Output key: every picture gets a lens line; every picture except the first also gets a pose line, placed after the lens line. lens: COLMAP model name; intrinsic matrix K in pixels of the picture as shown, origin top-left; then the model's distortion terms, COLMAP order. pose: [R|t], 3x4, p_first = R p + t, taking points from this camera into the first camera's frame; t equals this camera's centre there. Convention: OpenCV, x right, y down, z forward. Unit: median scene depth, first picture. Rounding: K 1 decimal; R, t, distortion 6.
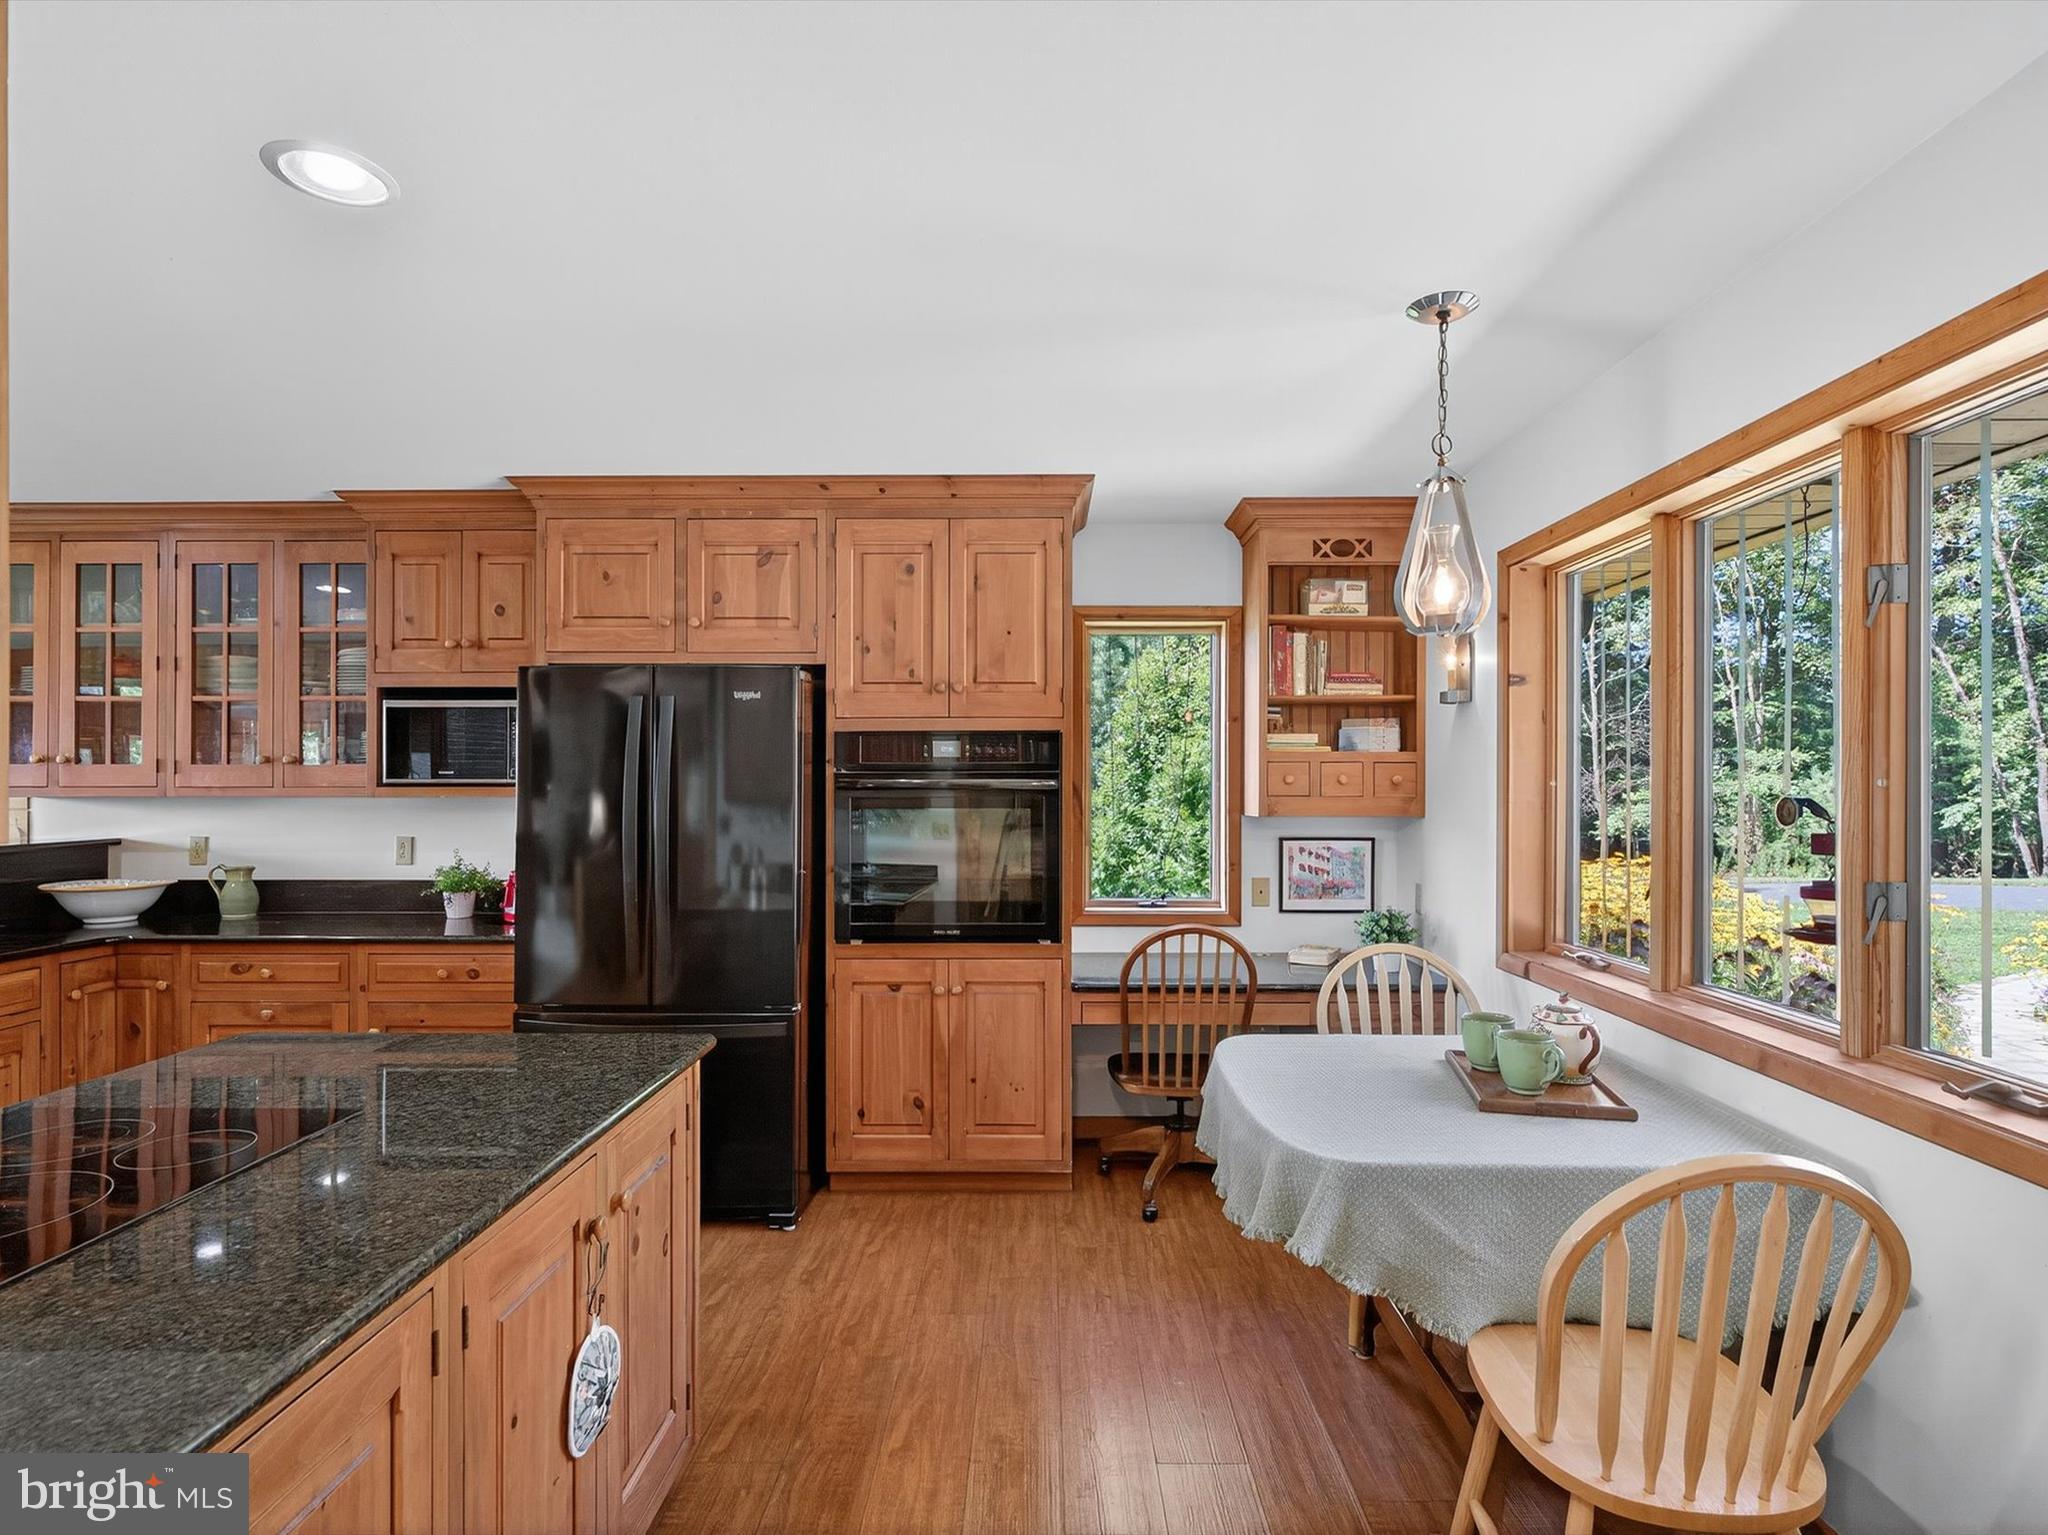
lens RADIAL K [[1030.9, 0, 1032.4], [0, 1030.9, 781.4], [0, 0, 1]] dist [-0.004902, 0.001015]
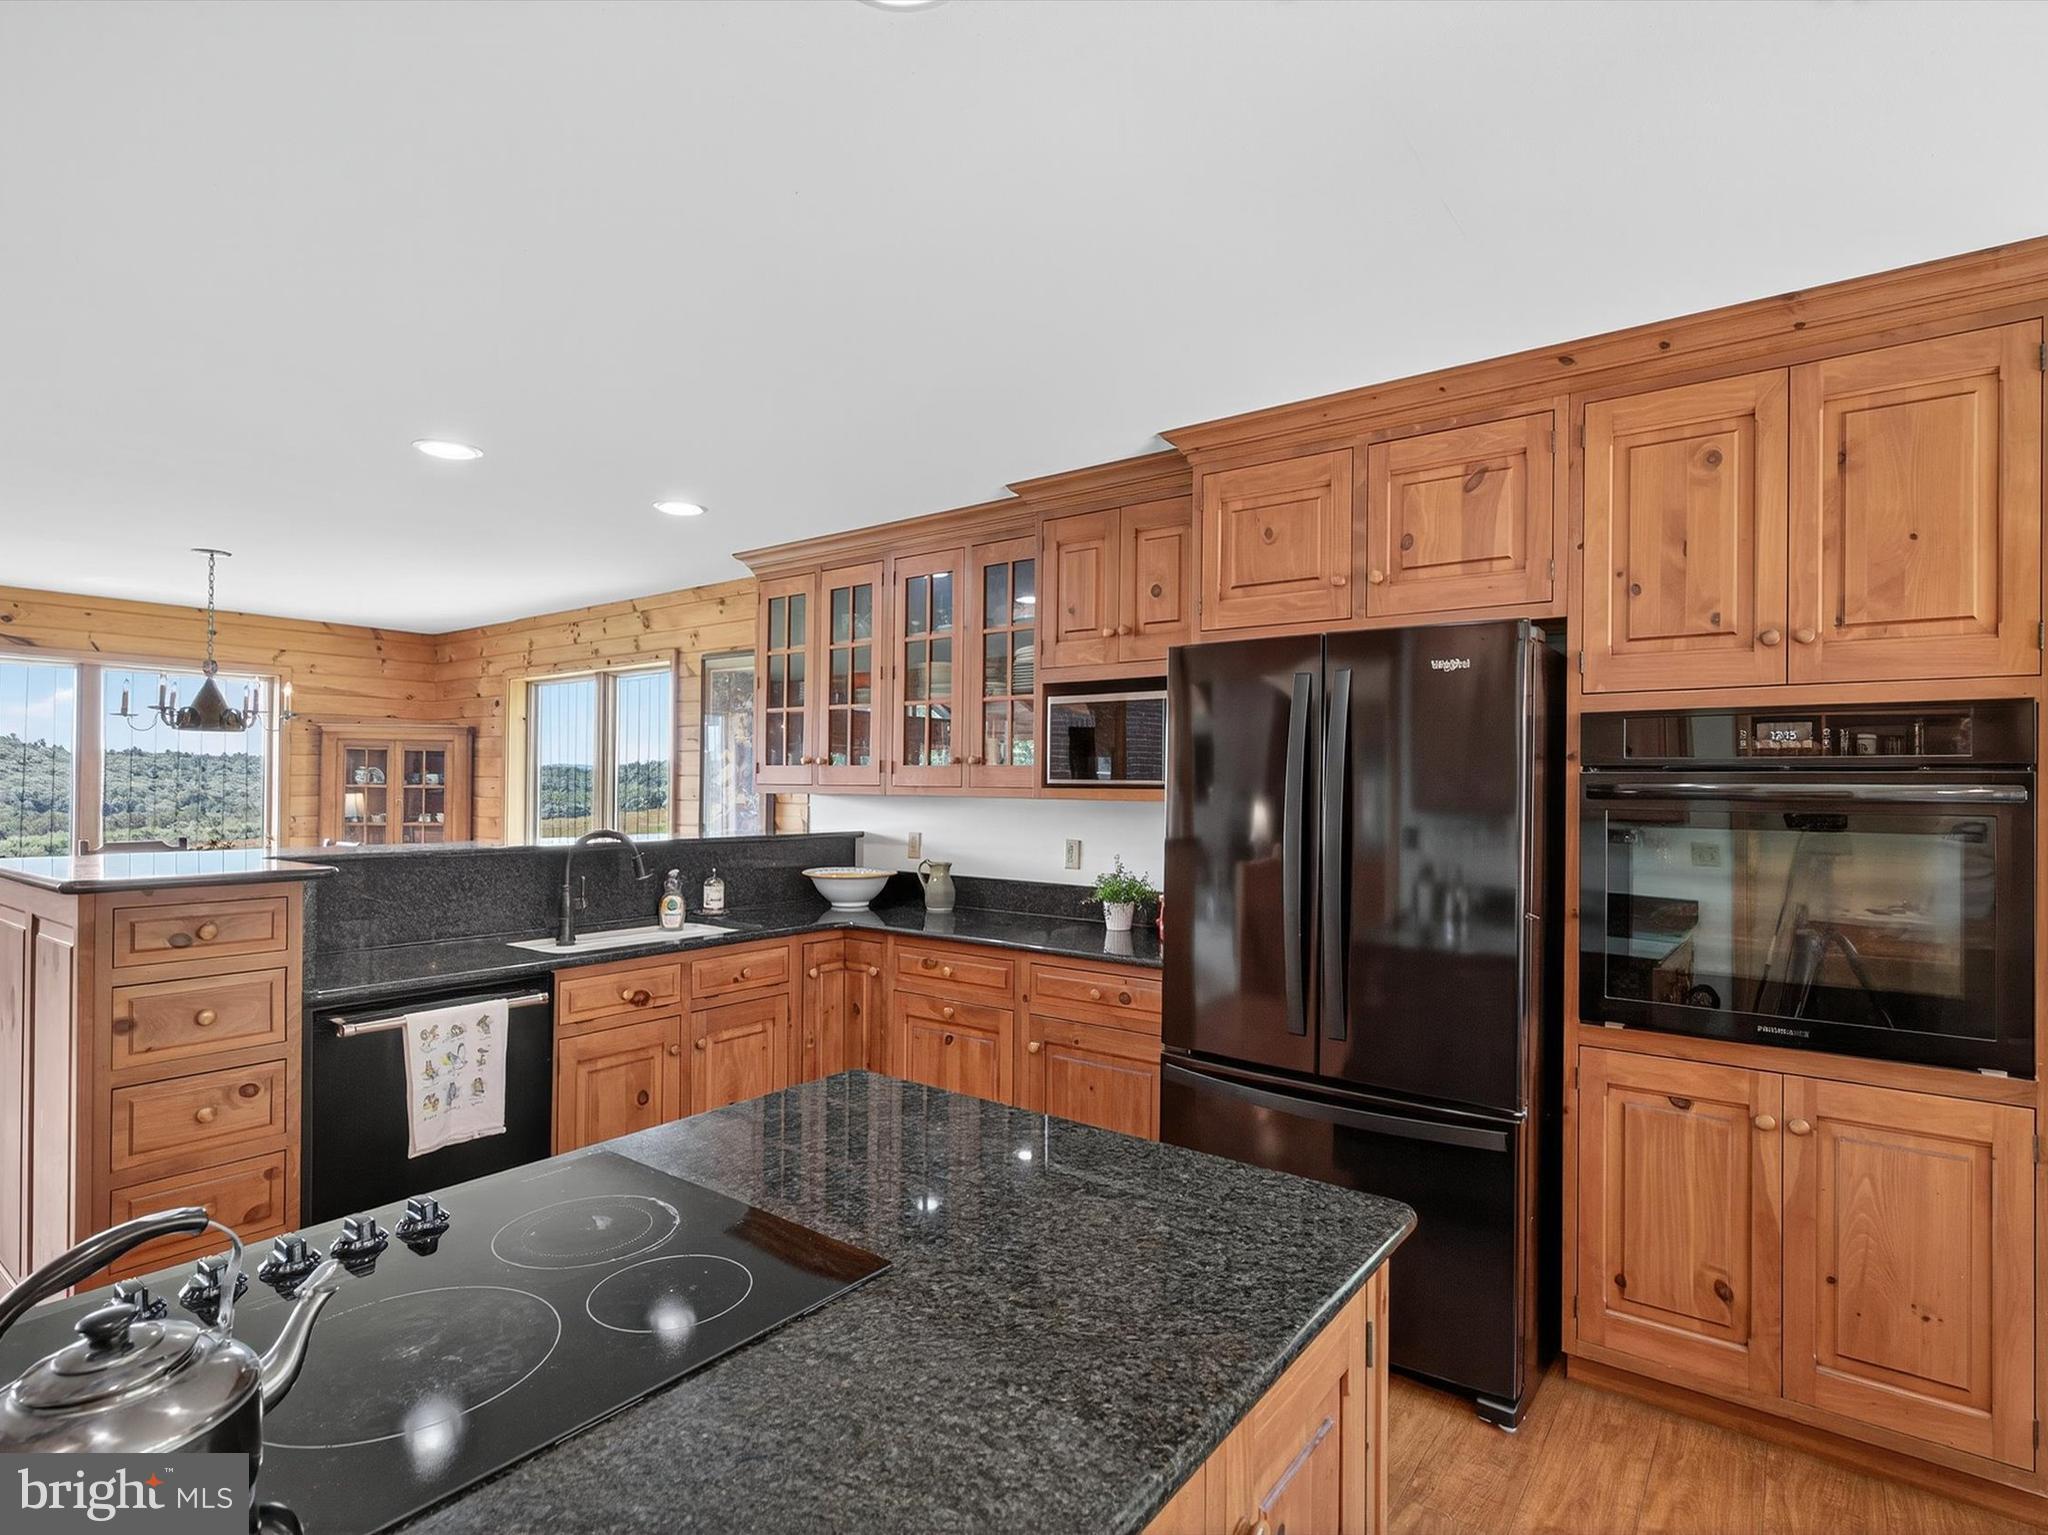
lens RADIAL K [[1030.9, 0, 1028.3], [0, 1030.9, 780.0], [0, 0, 1]] dist [-0.004902, 0.001015]
pose [[0.804786, 0.005004, -0.593545, -0.080348], [-0.007767, 0.999968, -0.002101, 0.000088], [0.593515, 0.006300, 0.804798, 0.228246]]
